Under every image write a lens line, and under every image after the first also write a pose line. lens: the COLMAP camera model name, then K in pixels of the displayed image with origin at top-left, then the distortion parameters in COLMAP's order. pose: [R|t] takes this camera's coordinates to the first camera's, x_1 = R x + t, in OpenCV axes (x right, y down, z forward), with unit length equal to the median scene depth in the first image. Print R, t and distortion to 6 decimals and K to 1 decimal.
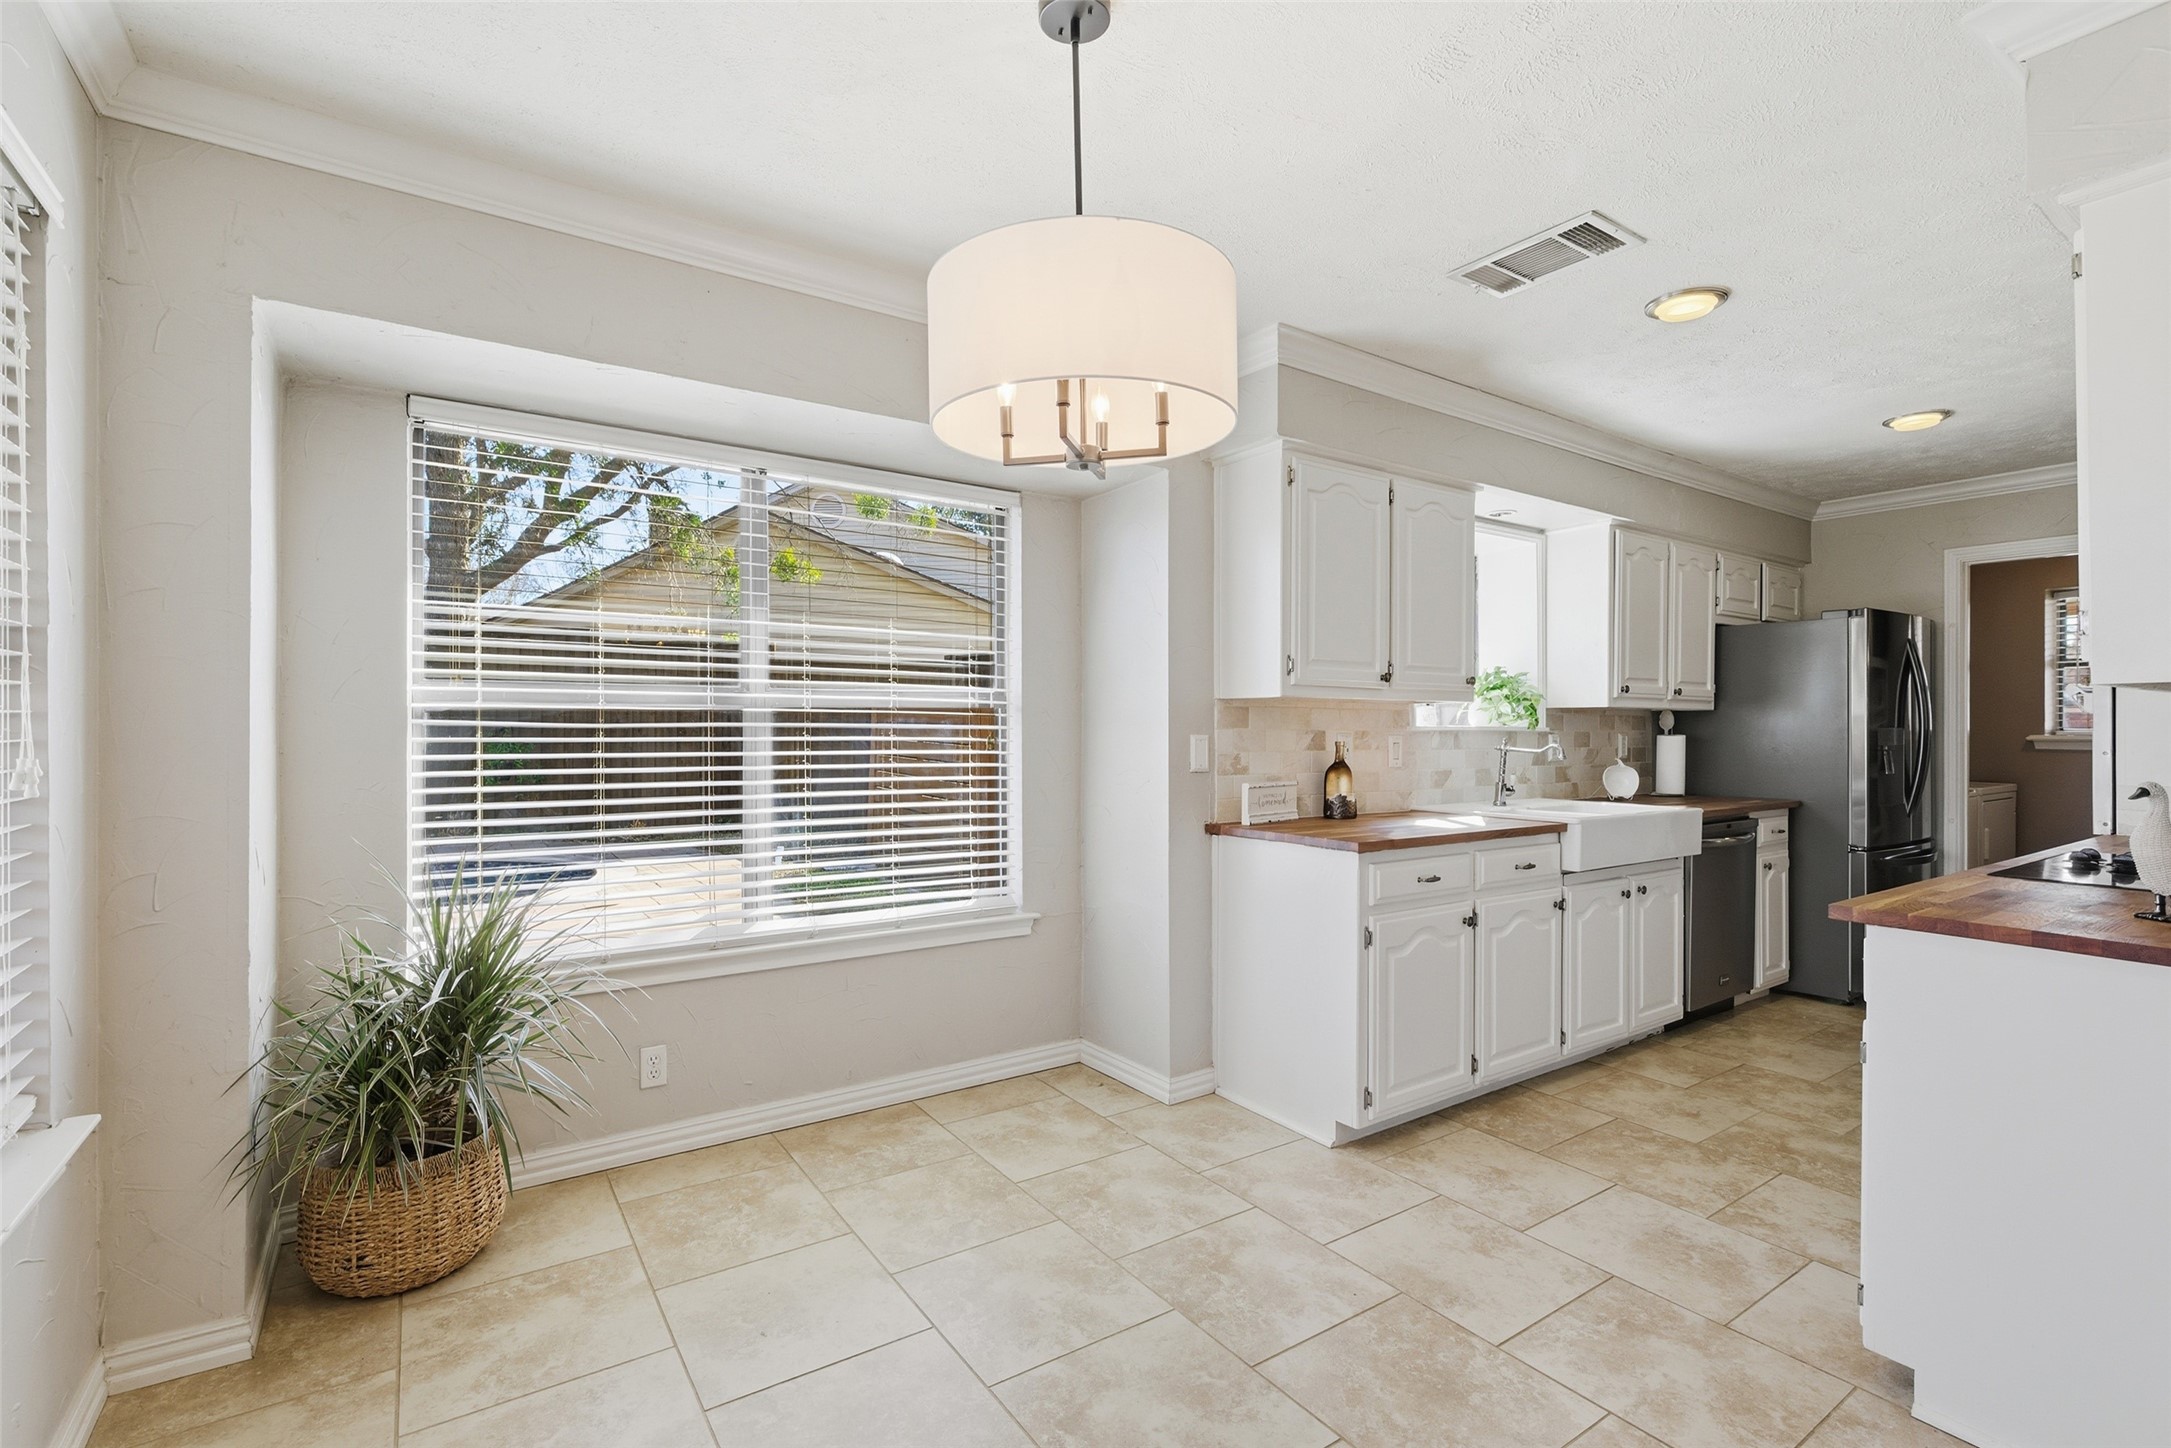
lens RADIAL K [[984.8, 0, 1085.5], [0, 984.8, 724.0], [0, 0, 1]] dist [-0.004992, -0.000234]
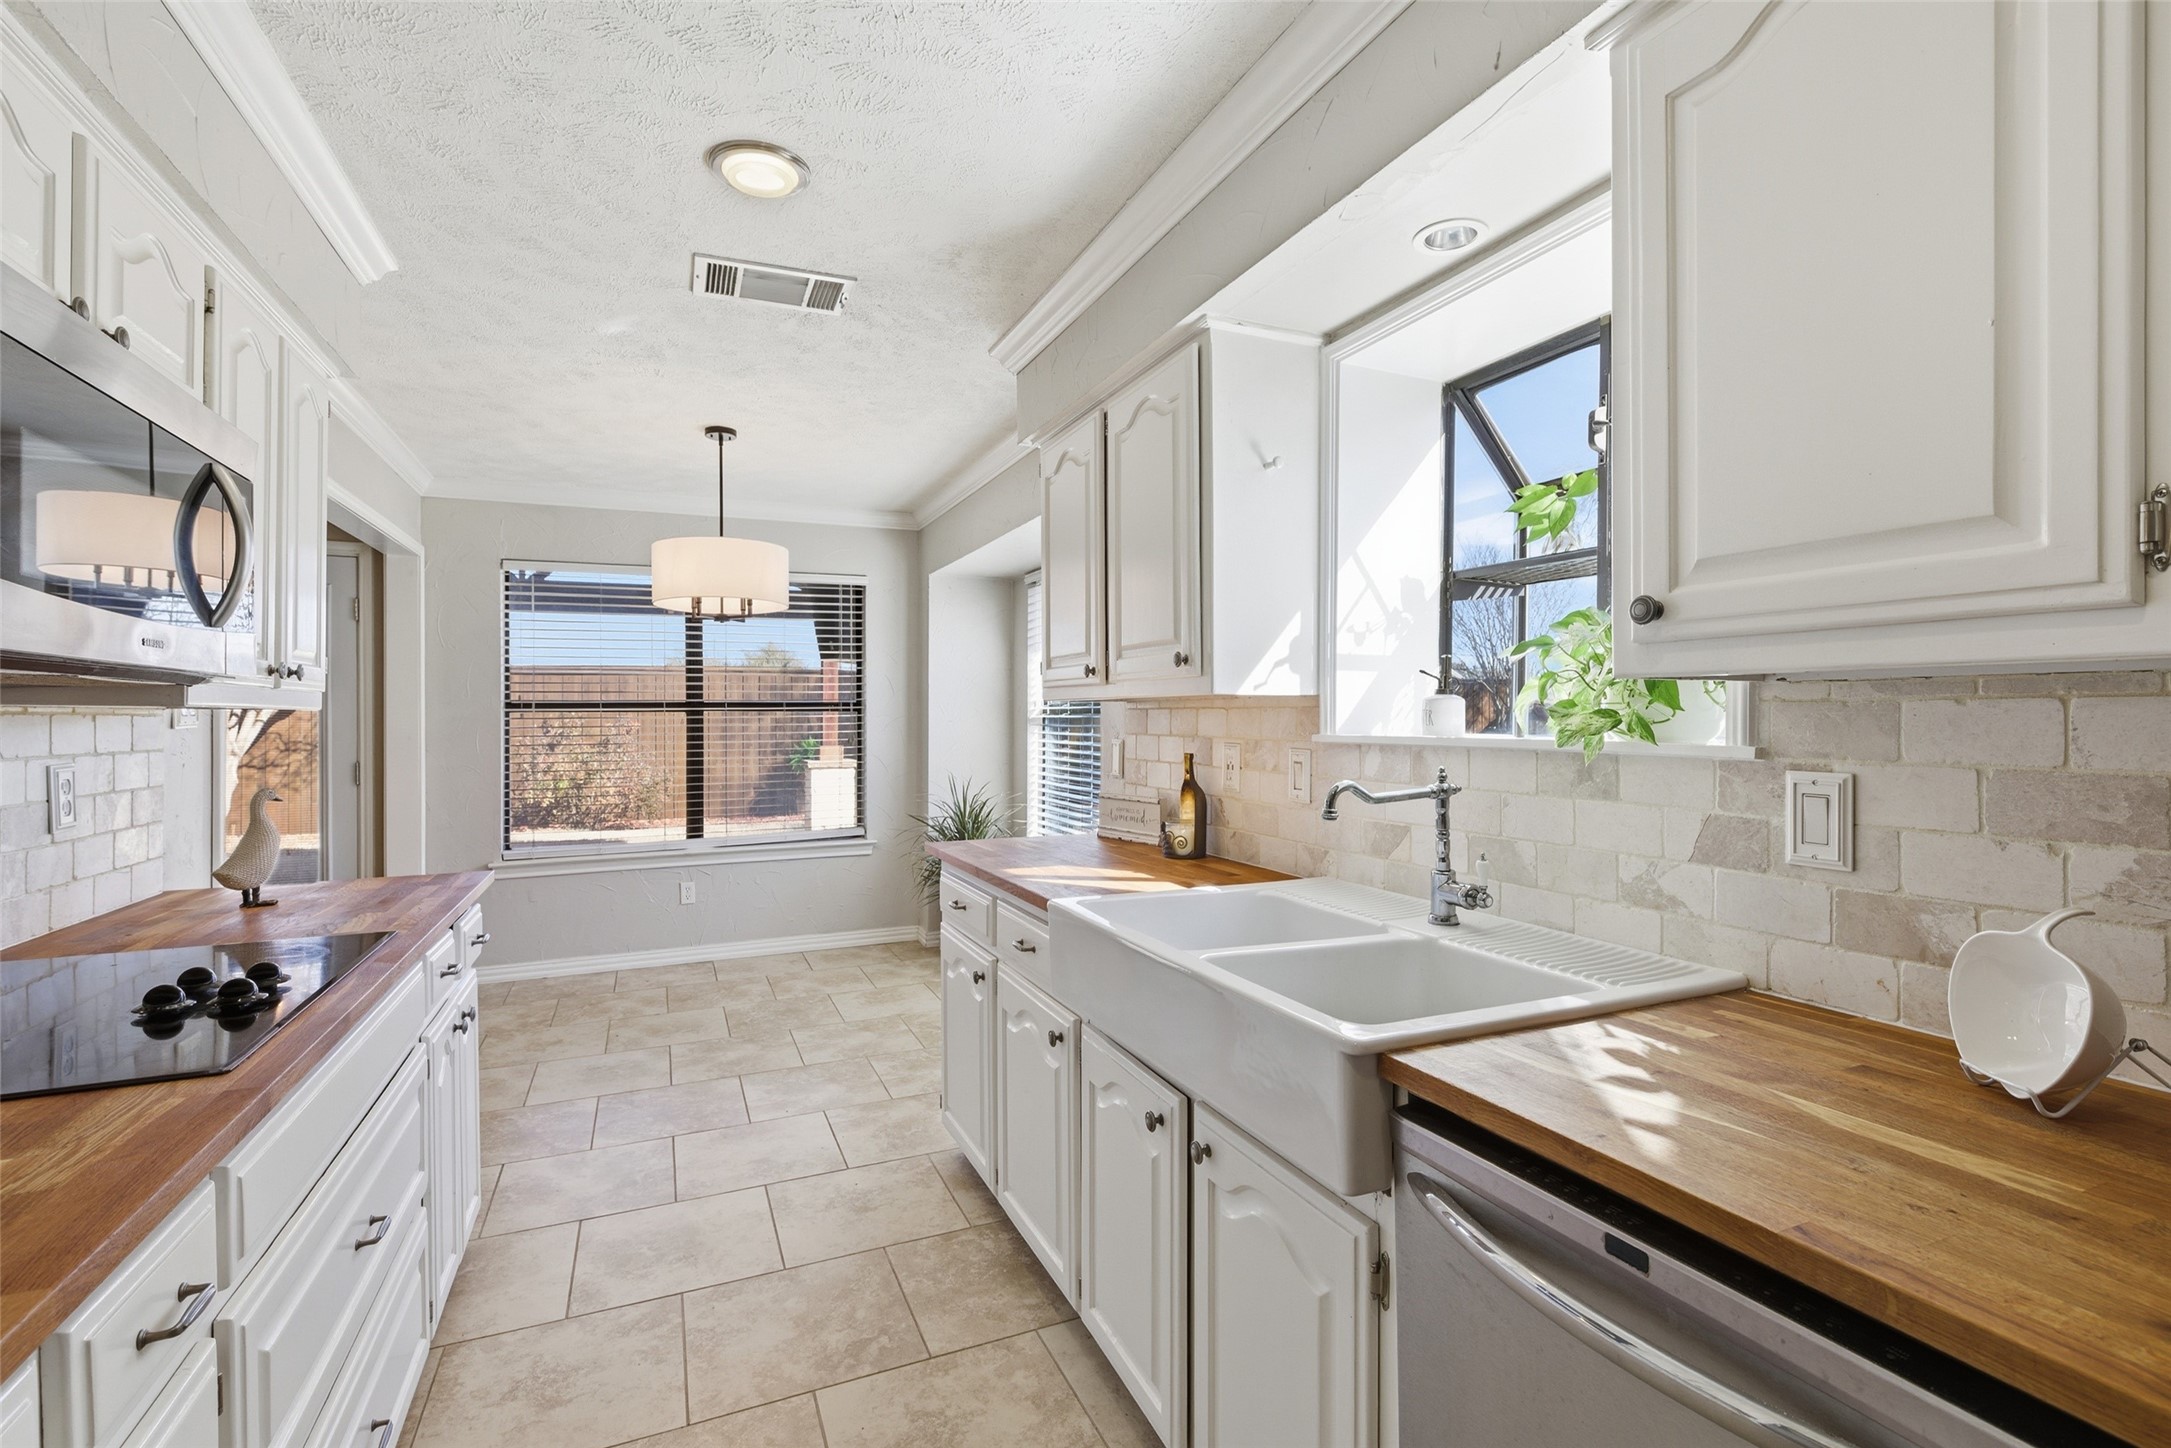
lens RADIAL K [[1001.7, 0, 1084.4], [0, 1001.7, 714.8], [0, 0, 1]] dist [-0.001988, -0.000022]
pose [[-0.194578, -0.002217, -0.980885, 1.054674], [0.004280, 0.999986, -0.003109, -0.009115], [0.980878, -0.004803, -0.194565, 1.117501]]
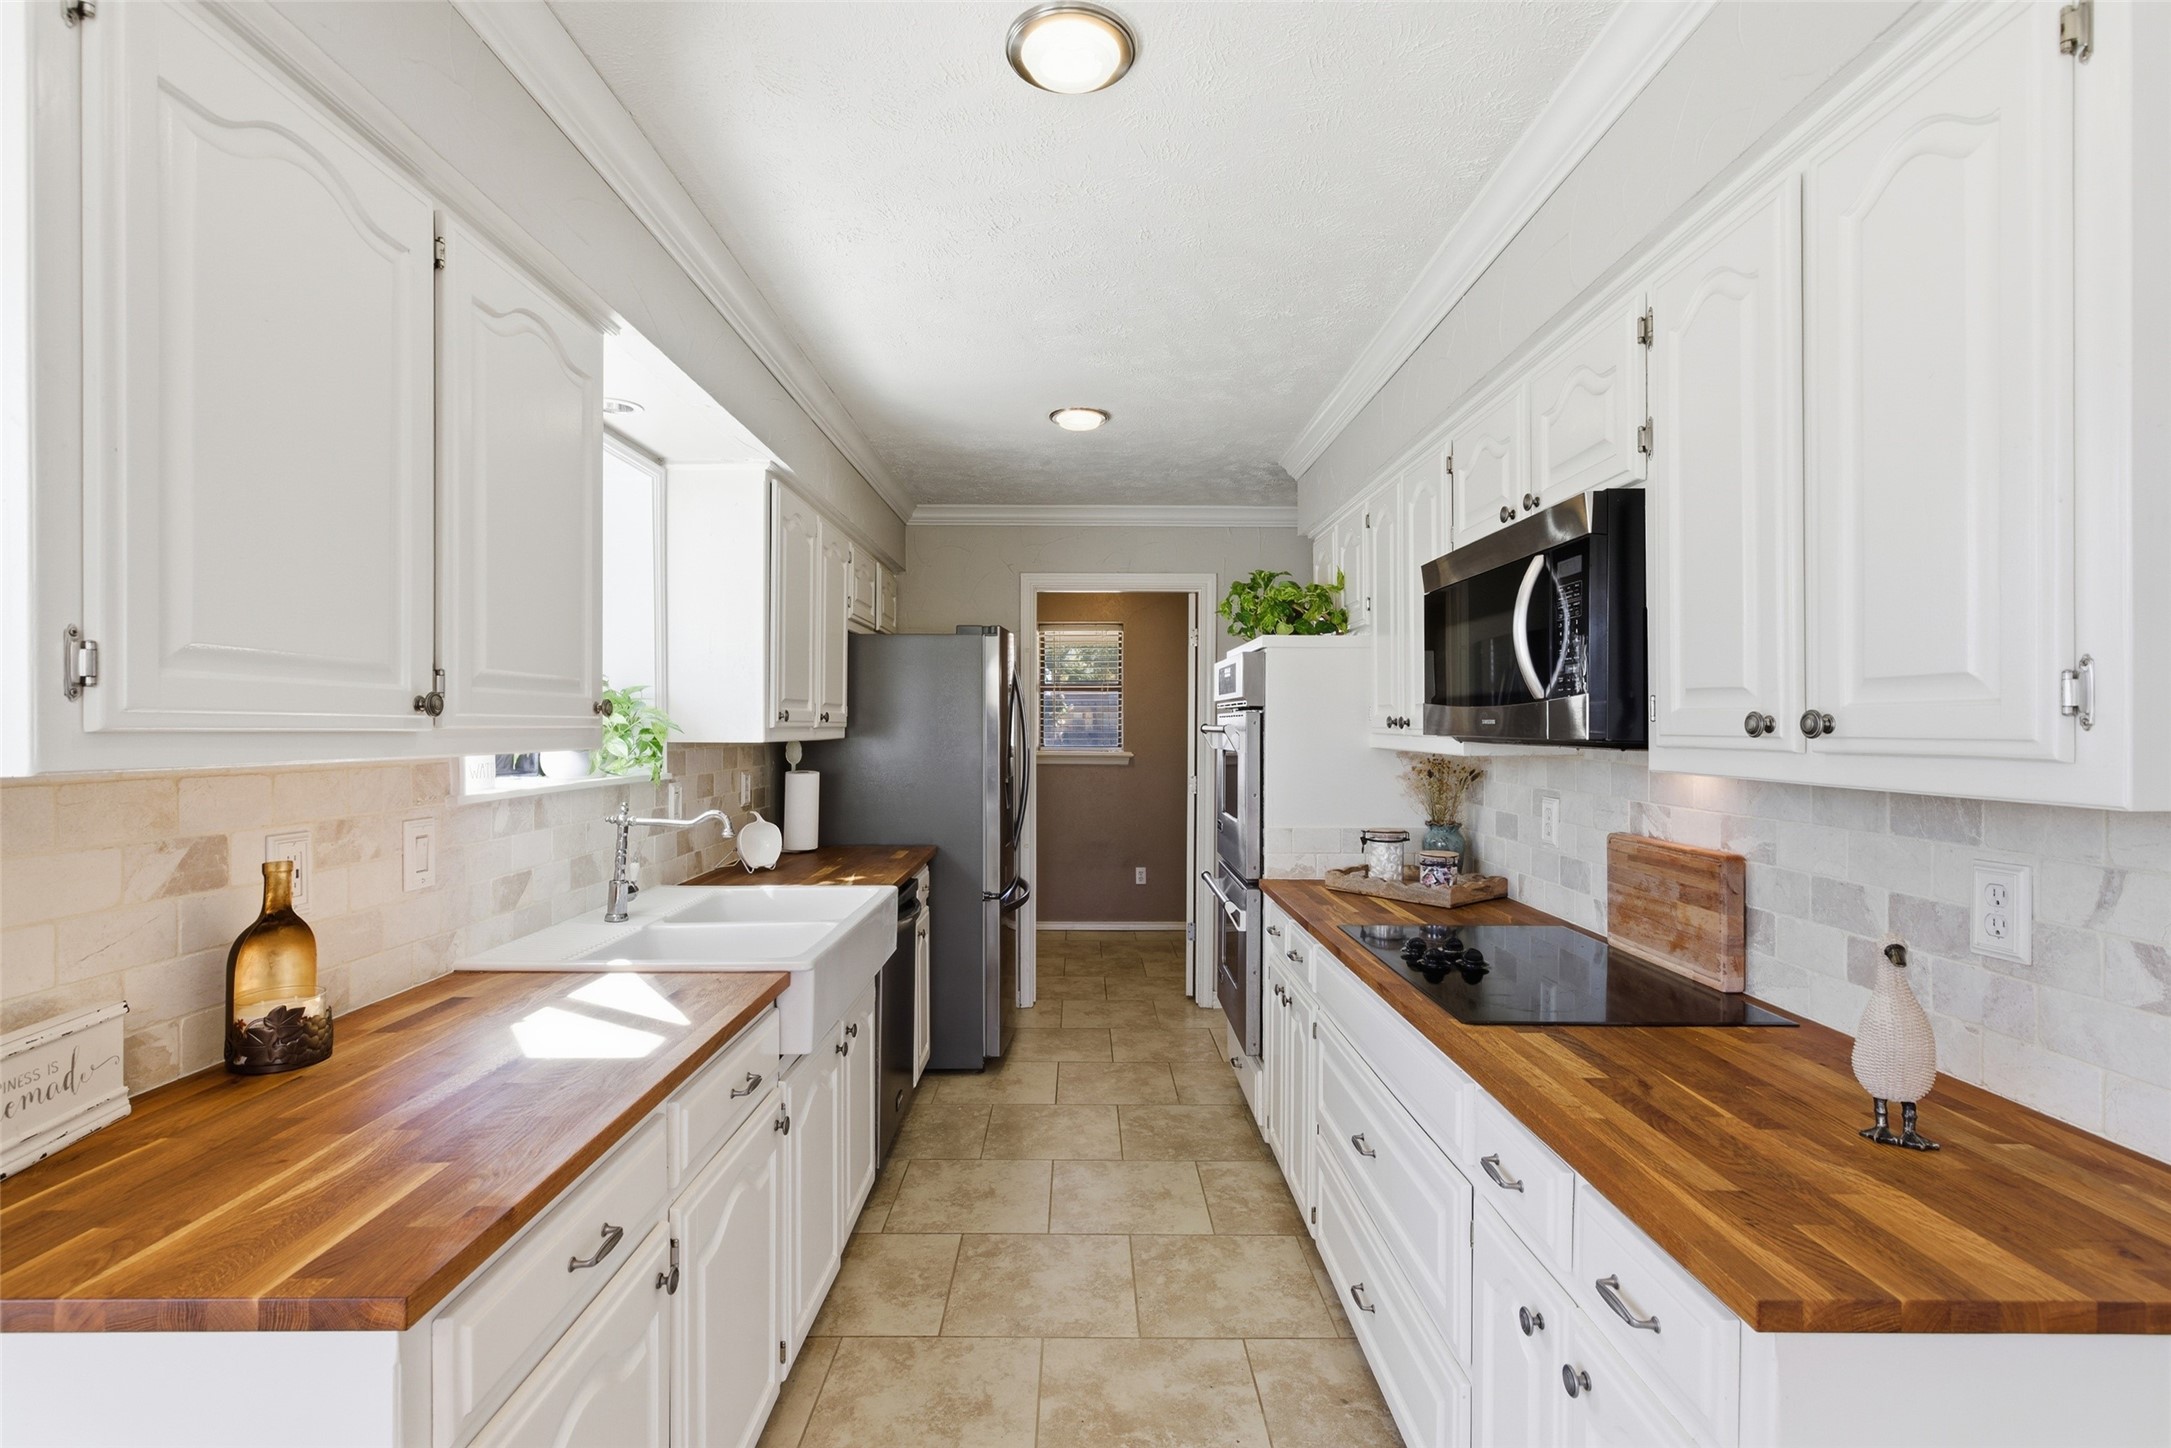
lens RADIAL K [[982.3, 0, 1082.0], [0, 982.3, 732.7], [0, 0, 1]] dist [-0.002039, -0.000134]
pose [[0.565622, -0.007558, 0.824630, 0.125845], [-0.002790, 0.999935, 0.011078, -0.039902], [-0.824660, -0.008567, 0.565564, 0.546856]]
